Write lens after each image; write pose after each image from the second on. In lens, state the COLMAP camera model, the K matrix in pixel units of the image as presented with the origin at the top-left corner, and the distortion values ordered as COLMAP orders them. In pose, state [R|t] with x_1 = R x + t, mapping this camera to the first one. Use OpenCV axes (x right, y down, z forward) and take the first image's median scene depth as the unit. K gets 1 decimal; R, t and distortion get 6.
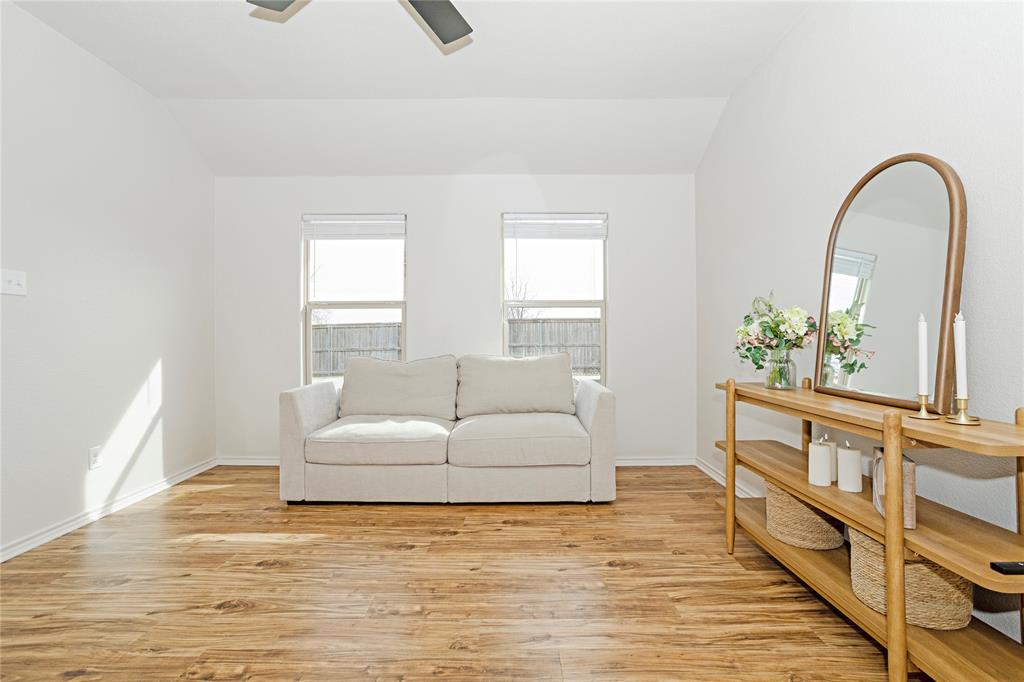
lens RADIAL K [[489.4, 0, 513.0], [0, 489.4, 333.2], [0, 0, 1]] dist [-0.050274, 0.029896]
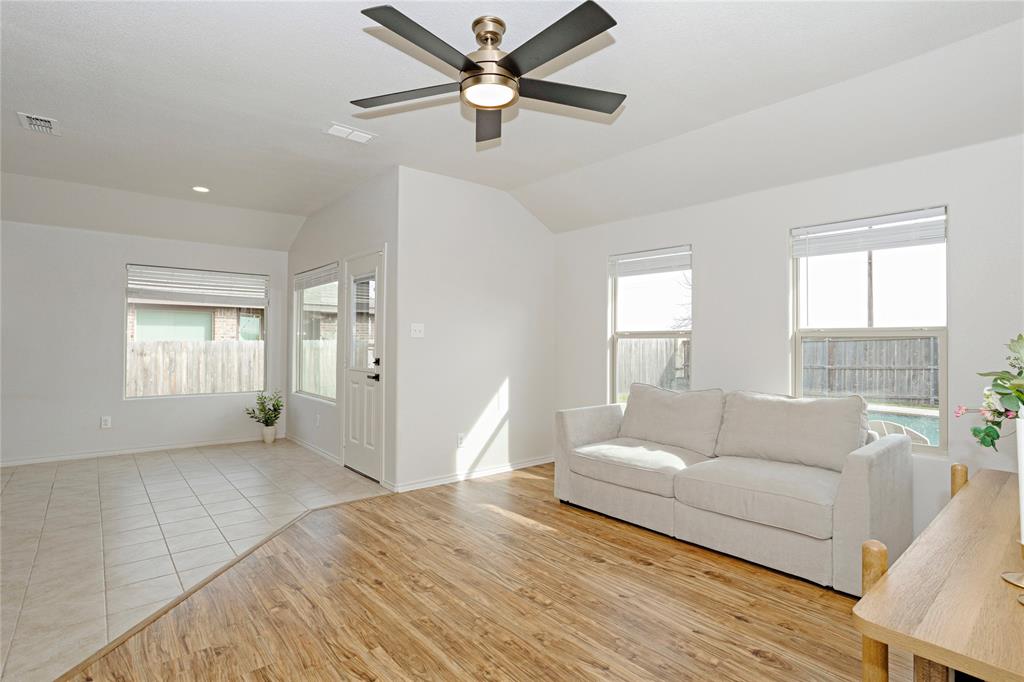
lens RADIAL K [[509.4, 0, 511.3], [0, 509.4, 337.0], [0, 0, 1]] dist [-0.029548, 0.001564]
pose [[0.642733, -0.001983, -0.766088, 0.487447], [-0.007325, 0.999935, -0.008734, -0.060528], [0.766055, 0.011225, 0.642677, 0.065636]]
